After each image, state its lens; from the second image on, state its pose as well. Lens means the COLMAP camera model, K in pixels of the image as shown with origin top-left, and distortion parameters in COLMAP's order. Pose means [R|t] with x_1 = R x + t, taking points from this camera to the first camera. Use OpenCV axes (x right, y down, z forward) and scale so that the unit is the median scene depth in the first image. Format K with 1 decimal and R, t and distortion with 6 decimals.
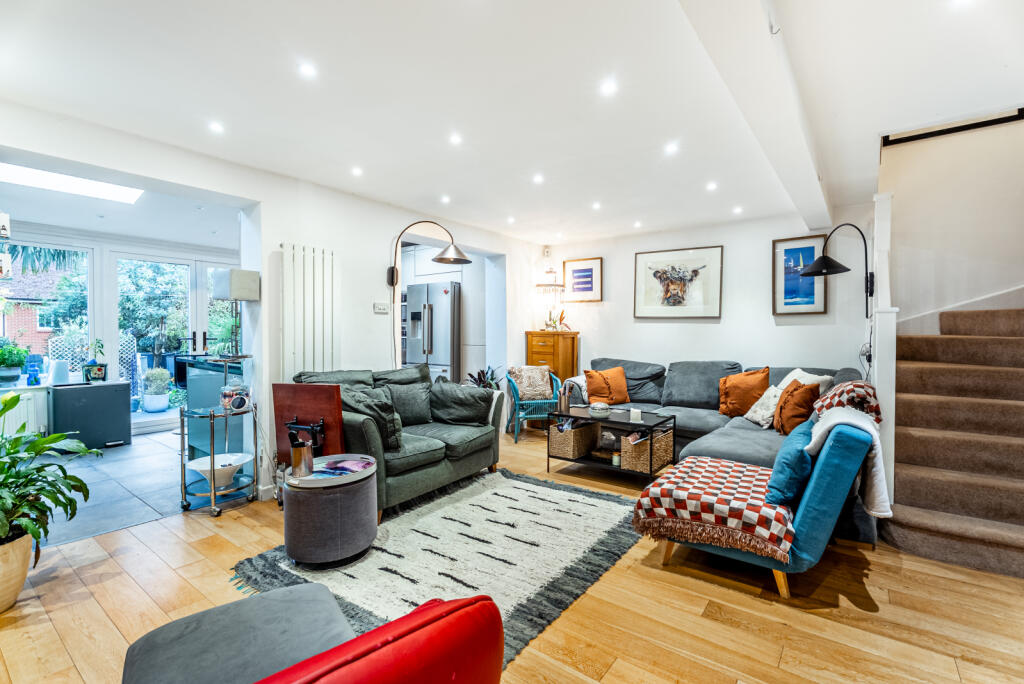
lens RADIAL K [[462.5, 0, 514.9], [0, 462.5, 338.0], [0, 0, 1]] dist [0.000035, 0.000258]
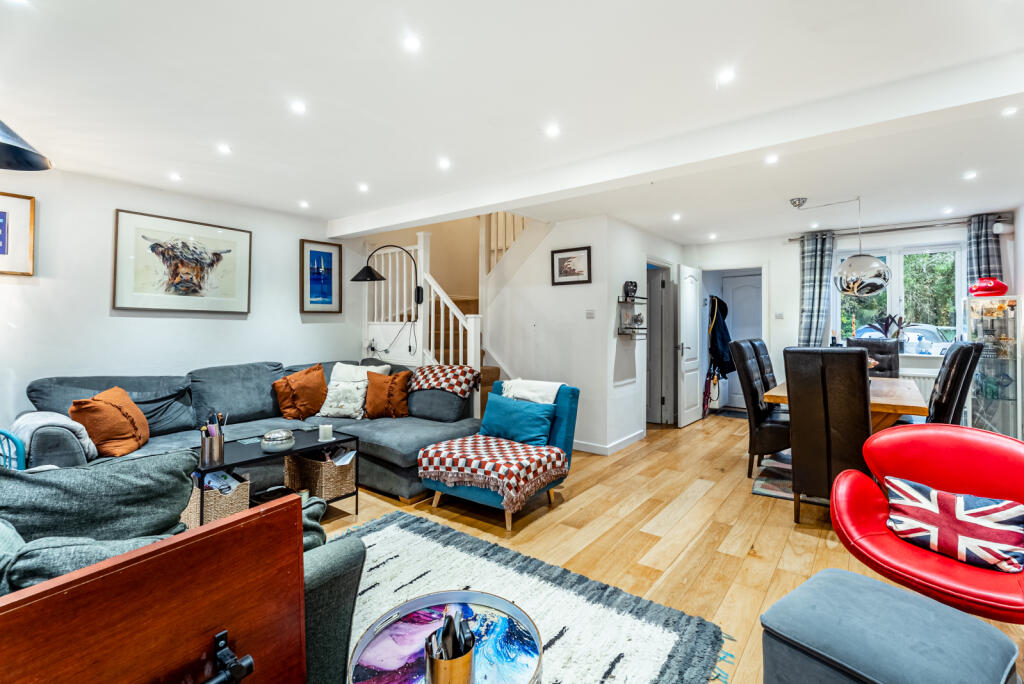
lens RADIAL K [[464.2, 0, 531.5], [0, 464.2, 319.7], [0, 0, 1]] dist [0.002223, 0.000203]
pose [[-0.009877, 0.008157, 0.999918, -0.484221], [0.008645, 0.999930, -0.008072, -0.022587], [-0.999914, 0.008564, -0.009947, 0.526269]]
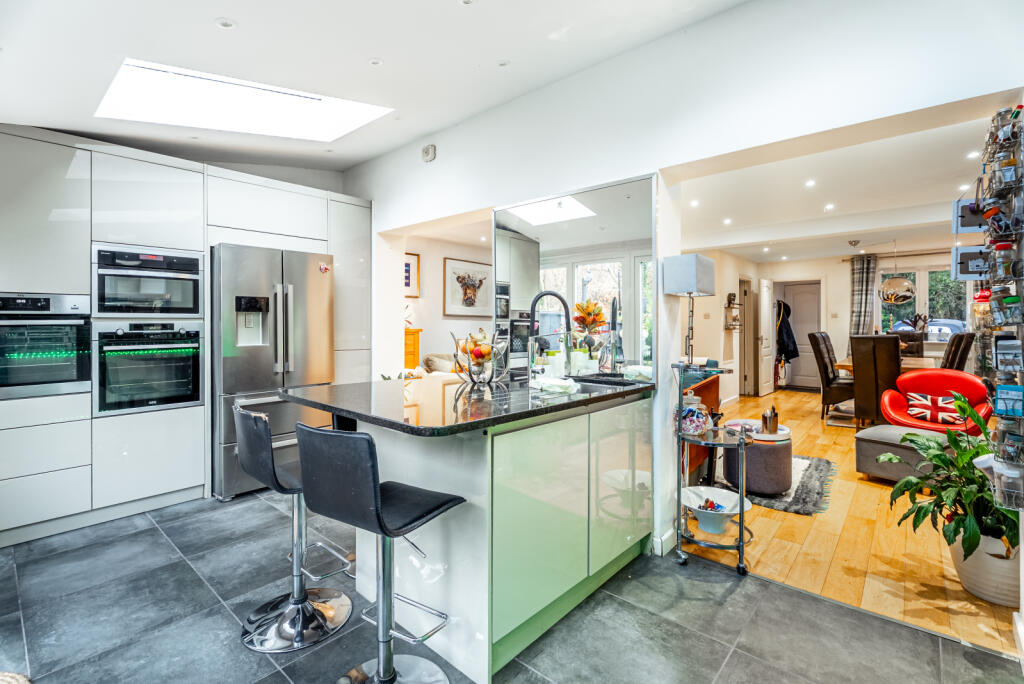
lens RADIAL K [[469.5, 0, 518.1], [0, 469.5, 322.2], [0, 0, 1]] dist [-0.000552, 0.000073]
pose [[0.054711, -0.001231, 0.998501, -1.064228], [0.014878, 0.999889, 0.000418, -0.030697], [-0.998391, 0.014833, 0.054723, 0.939318]]
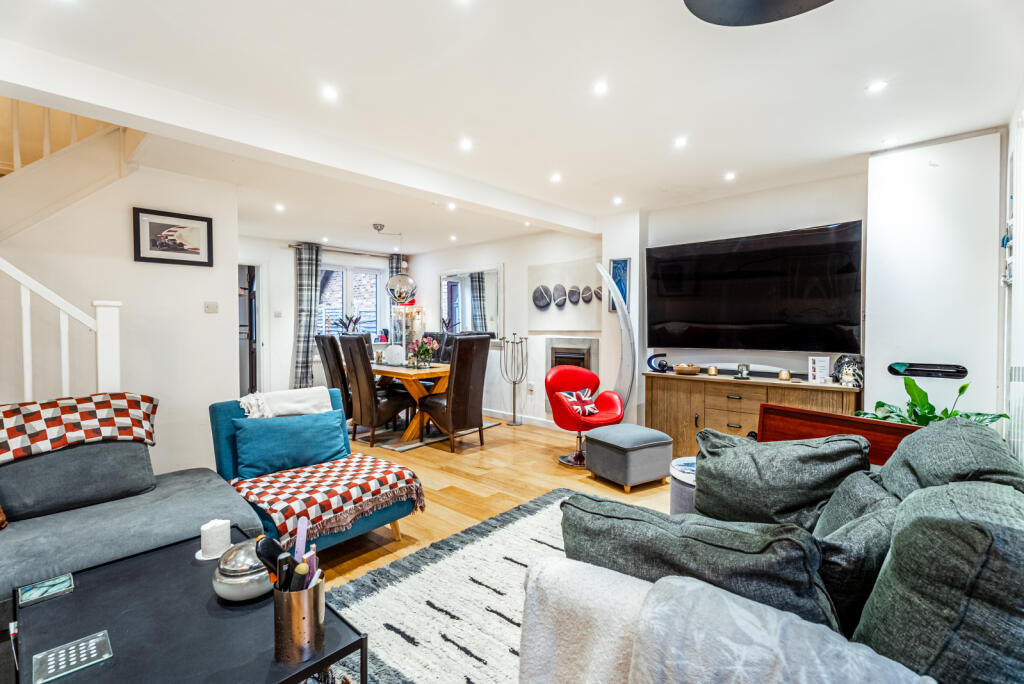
lens RADIAL K [[462.5, 0, 514.9], [0, 462.5, 338.0], [0, 0, 1]] dist [0.000035, 0.000258]
pose [[-0.995572, -0.003455, 0.093935, -0.033079], [0.000089, 0.999289, 0.037699, -0.019275], [-0.093999, 0.037540, -0.994864, 1.138146]]
